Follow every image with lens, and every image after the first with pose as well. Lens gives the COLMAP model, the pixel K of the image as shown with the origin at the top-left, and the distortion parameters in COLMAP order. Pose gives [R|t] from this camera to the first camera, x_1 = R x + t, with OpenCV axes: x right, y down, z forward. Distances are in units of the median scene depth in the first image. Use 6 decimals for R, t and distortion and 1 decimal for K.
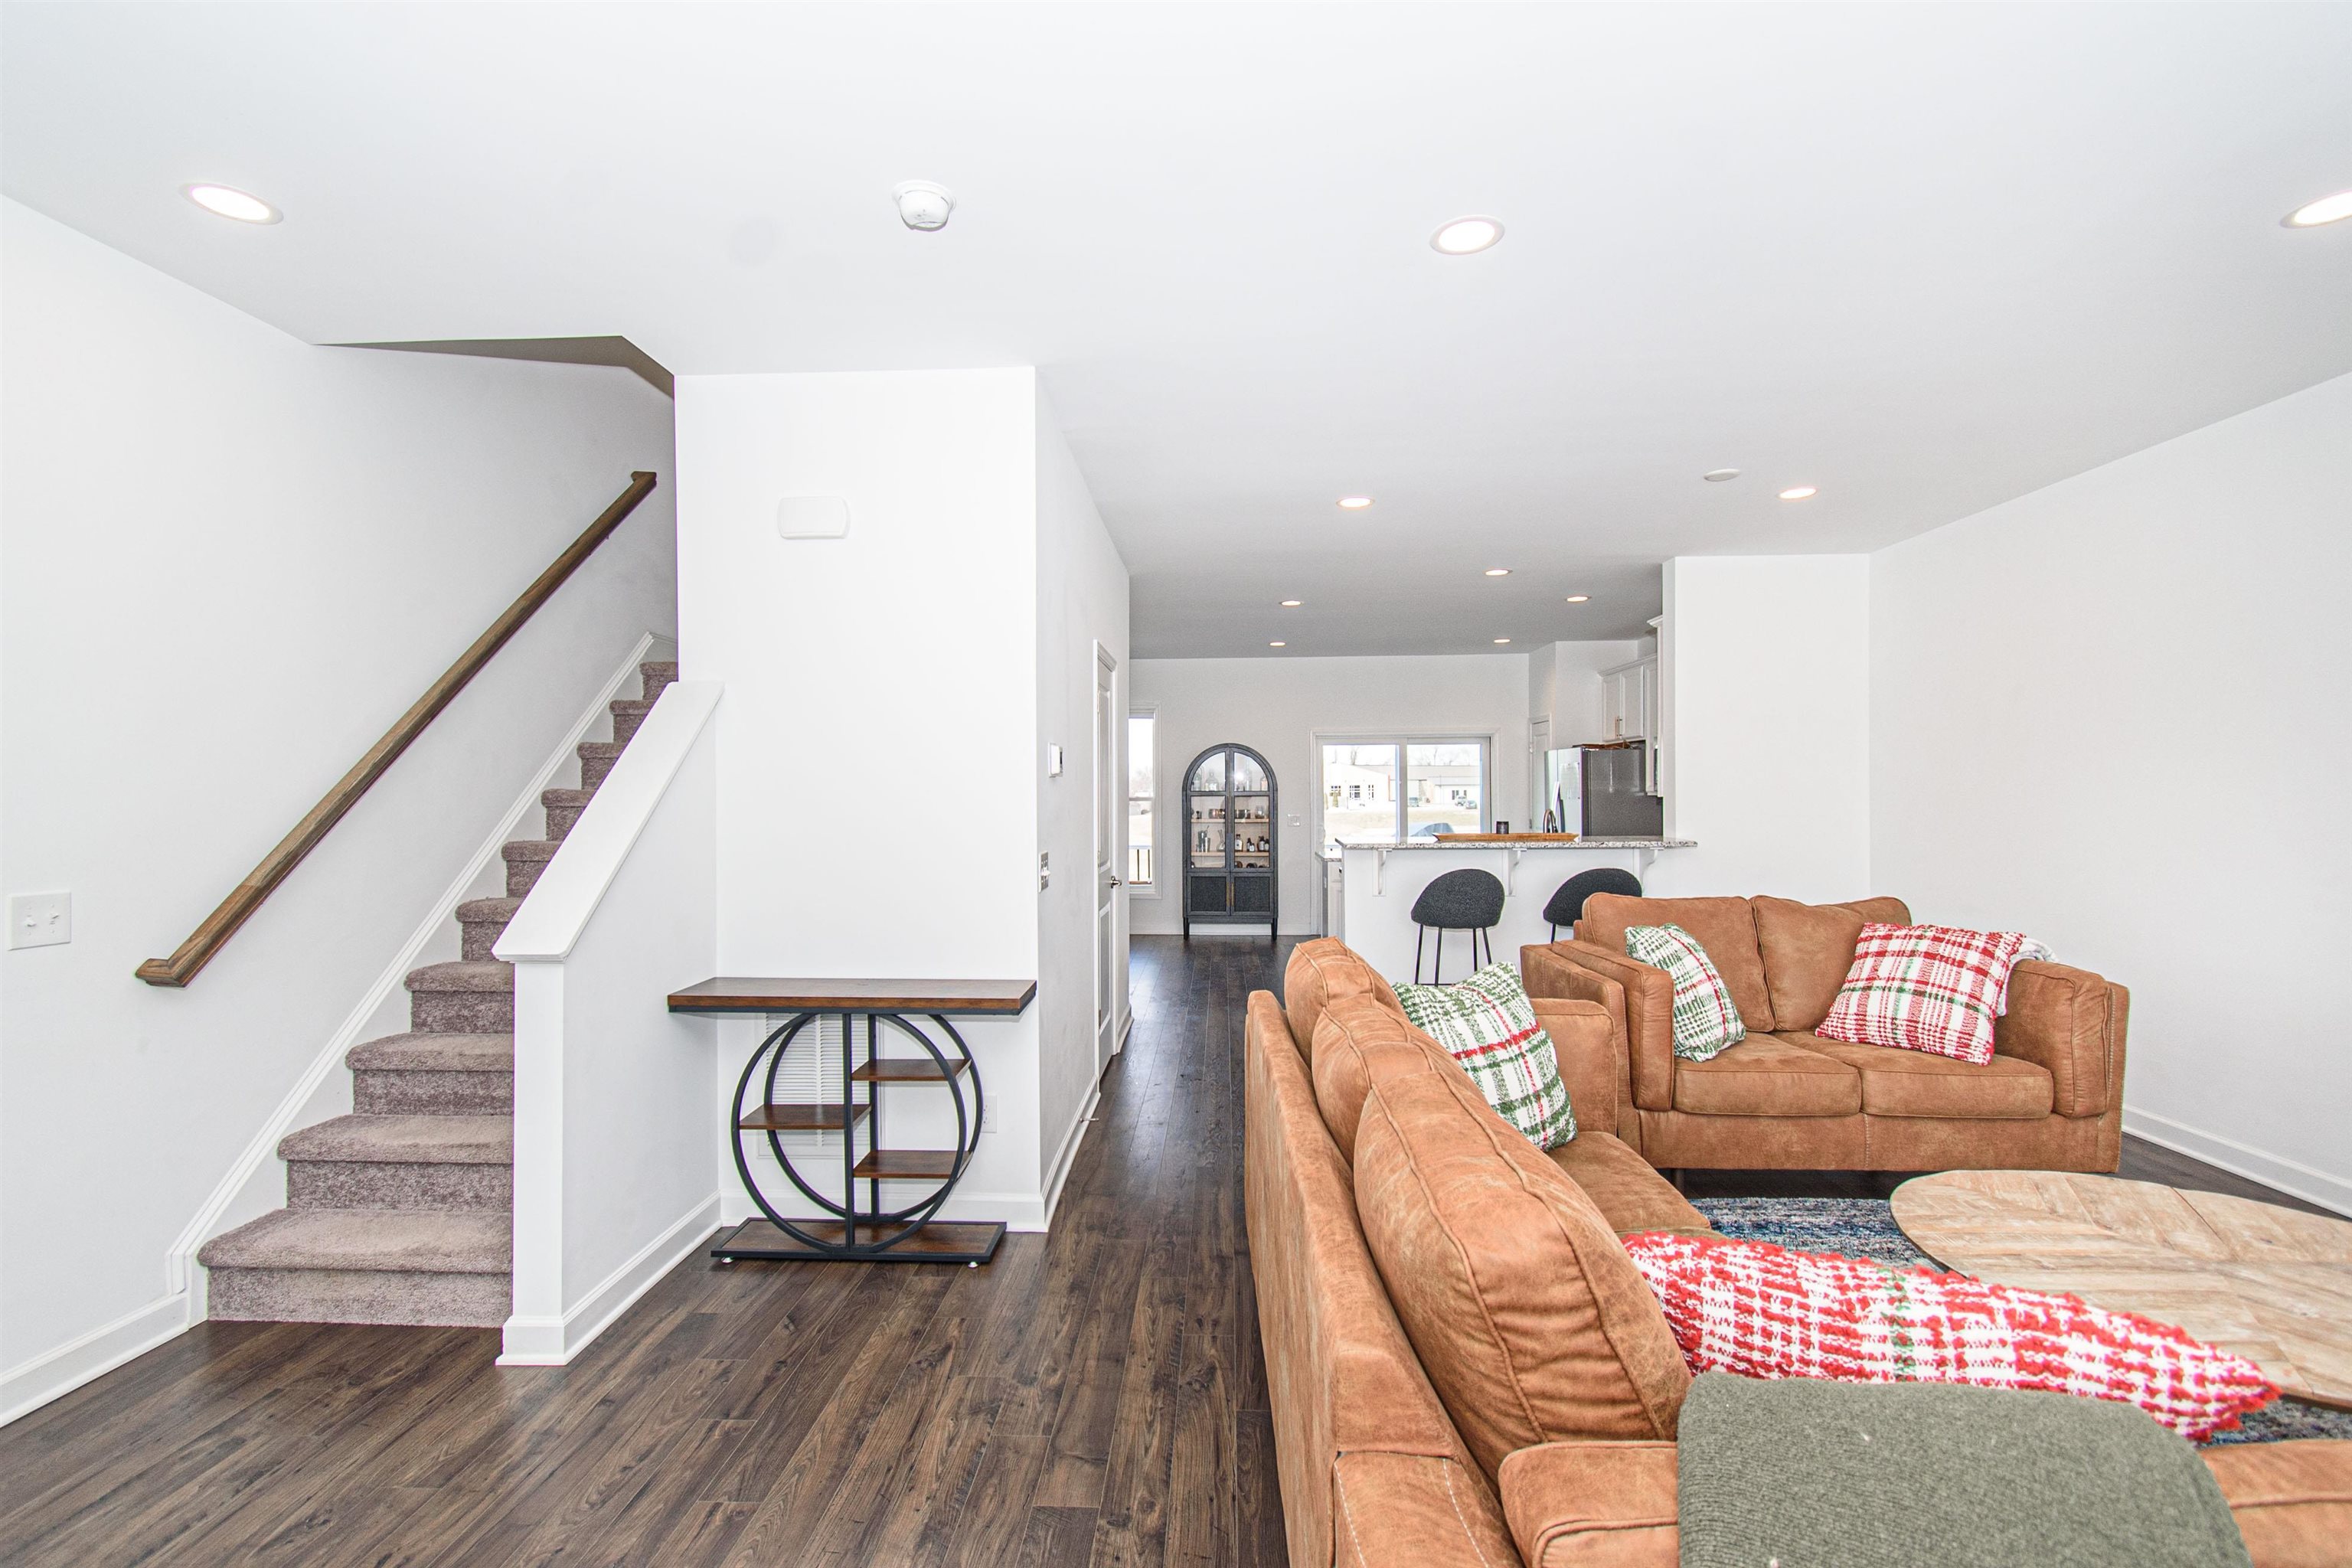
lens RADIAL K [[1053.6, 0, 1179.4], [0, 1053.6, 810.9], [0, 0, 1]] dist [0.002526, 0.000117]
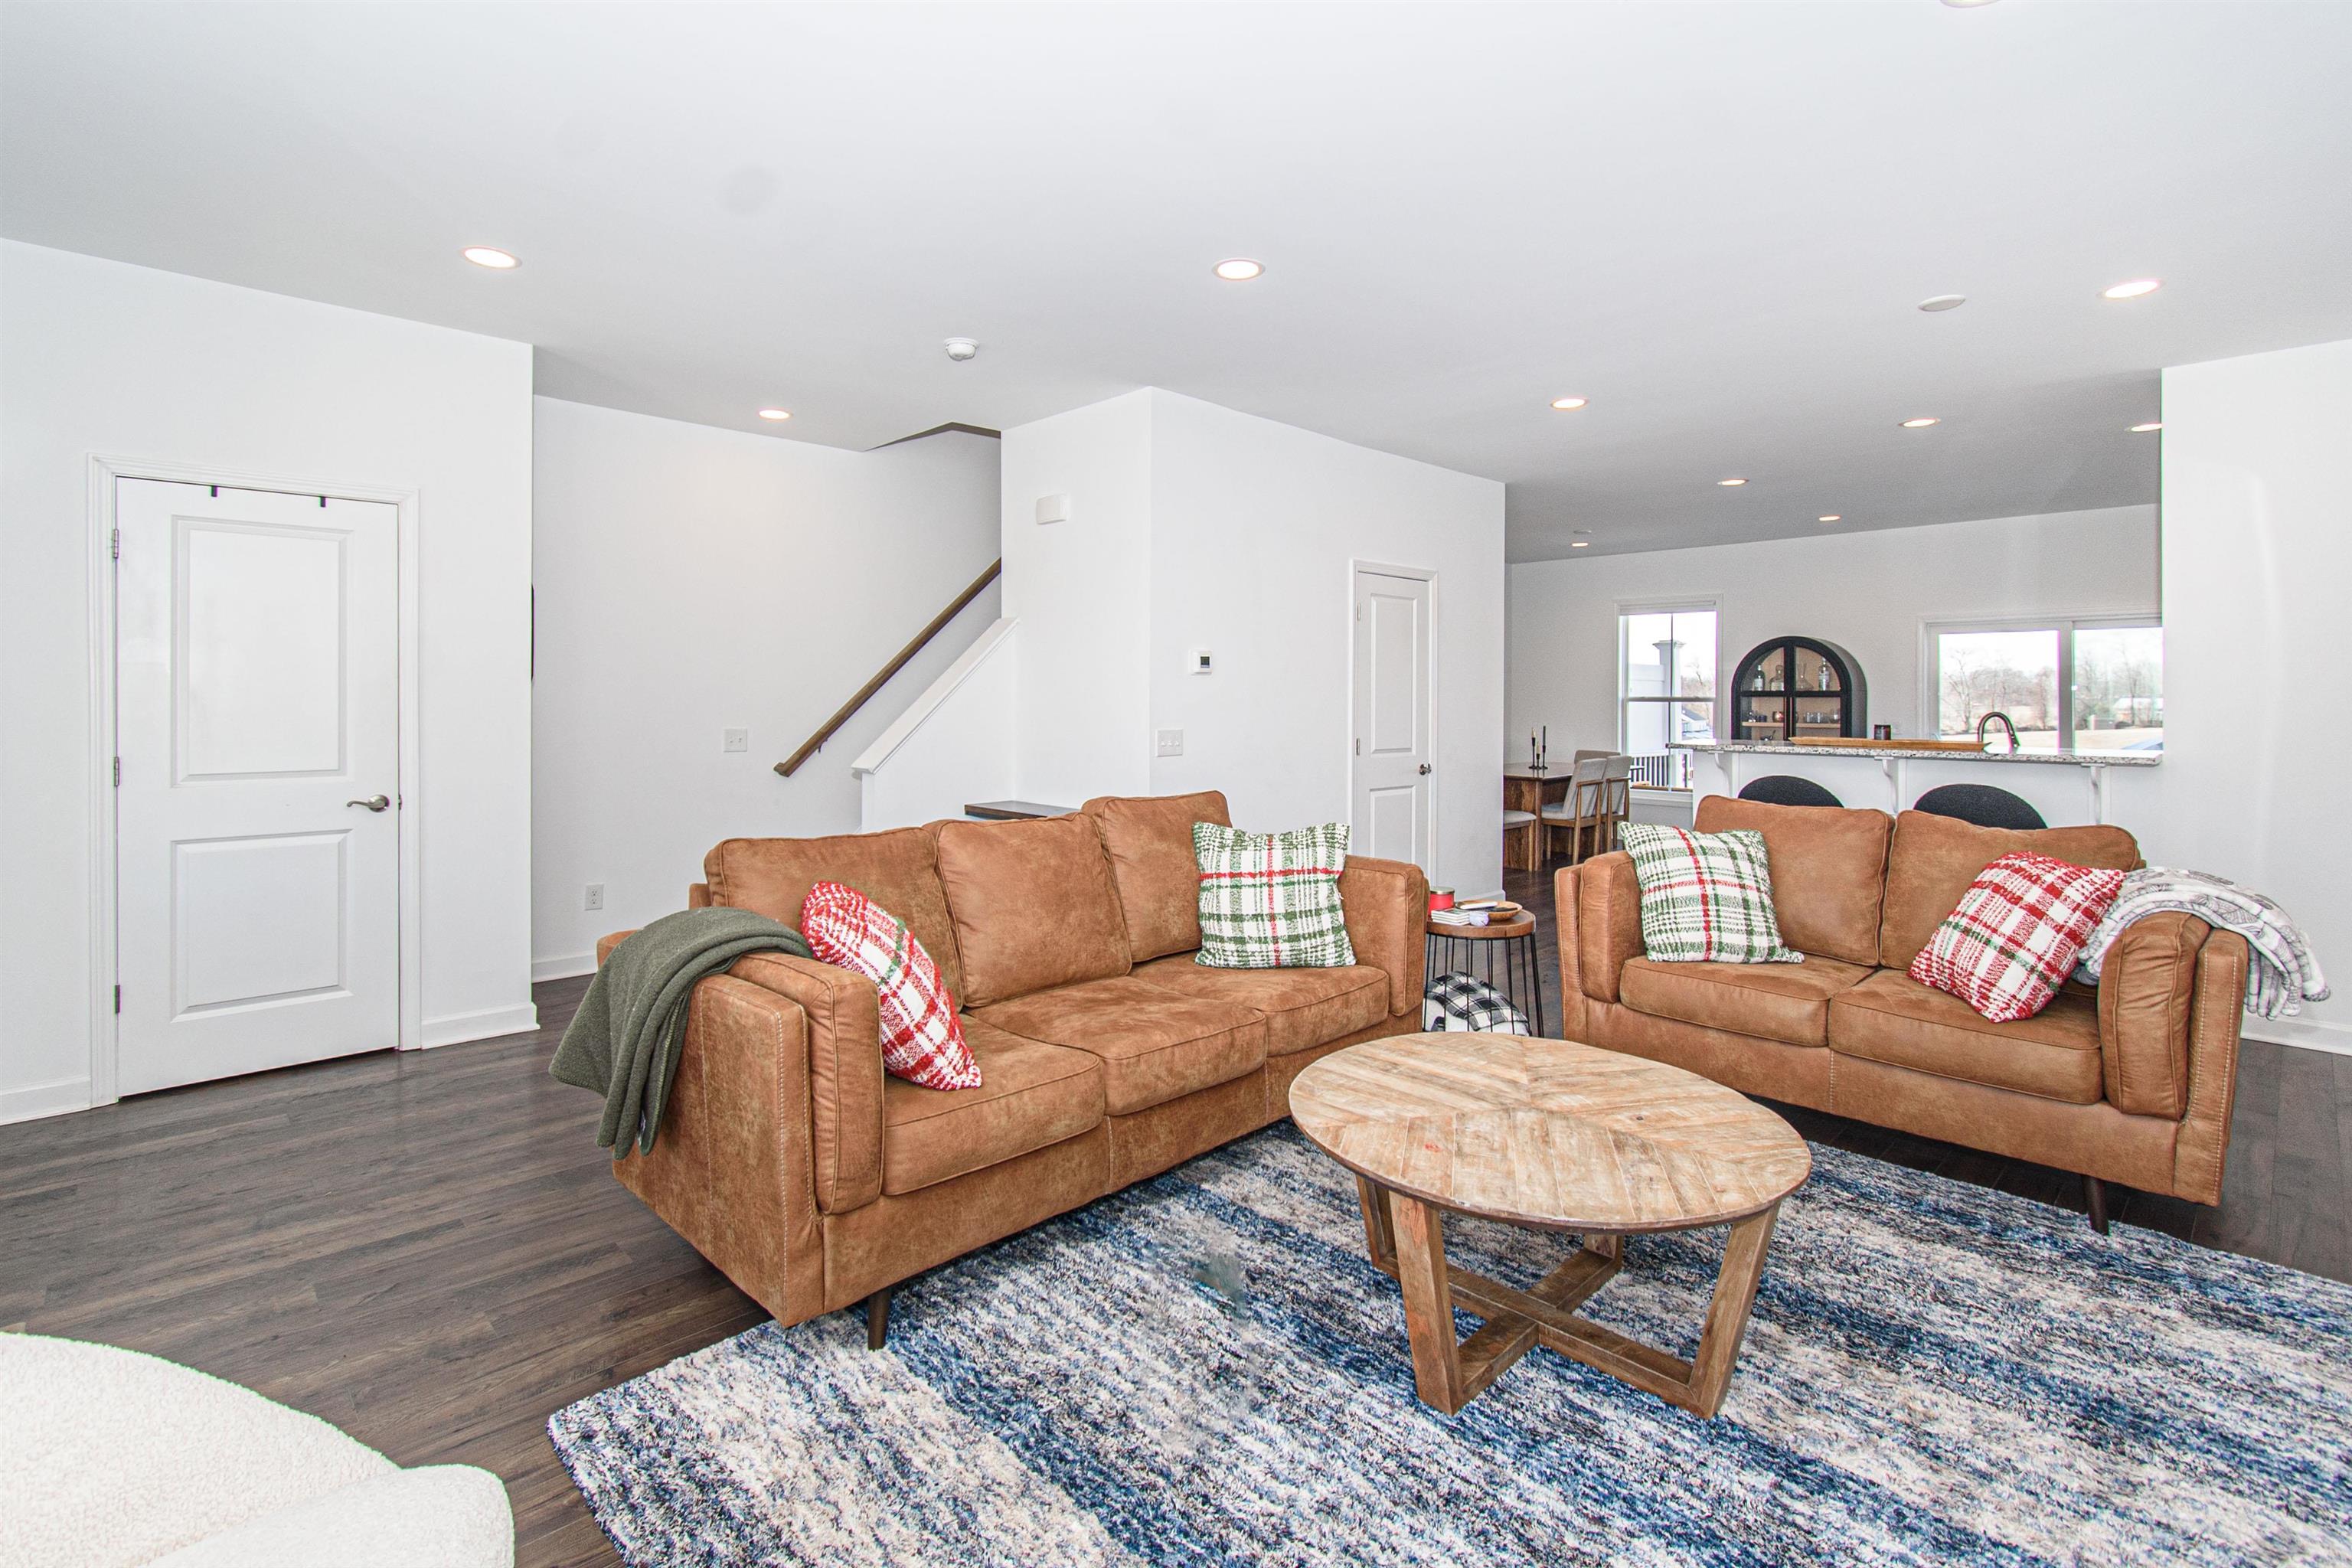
lens RADIAL K [[1073.5, 0, 1139.9], [0, 1073.5, 748.3], [0, 0, 1]] dist [0.002117, -0.000211]
pose [[0.718255, 0.039671, -0.694648, 0.849924], [-0.017632, 0.999090, 0.038826, 0.009744], [0.695556, -0.015639, 0.718301, -0.049968]]
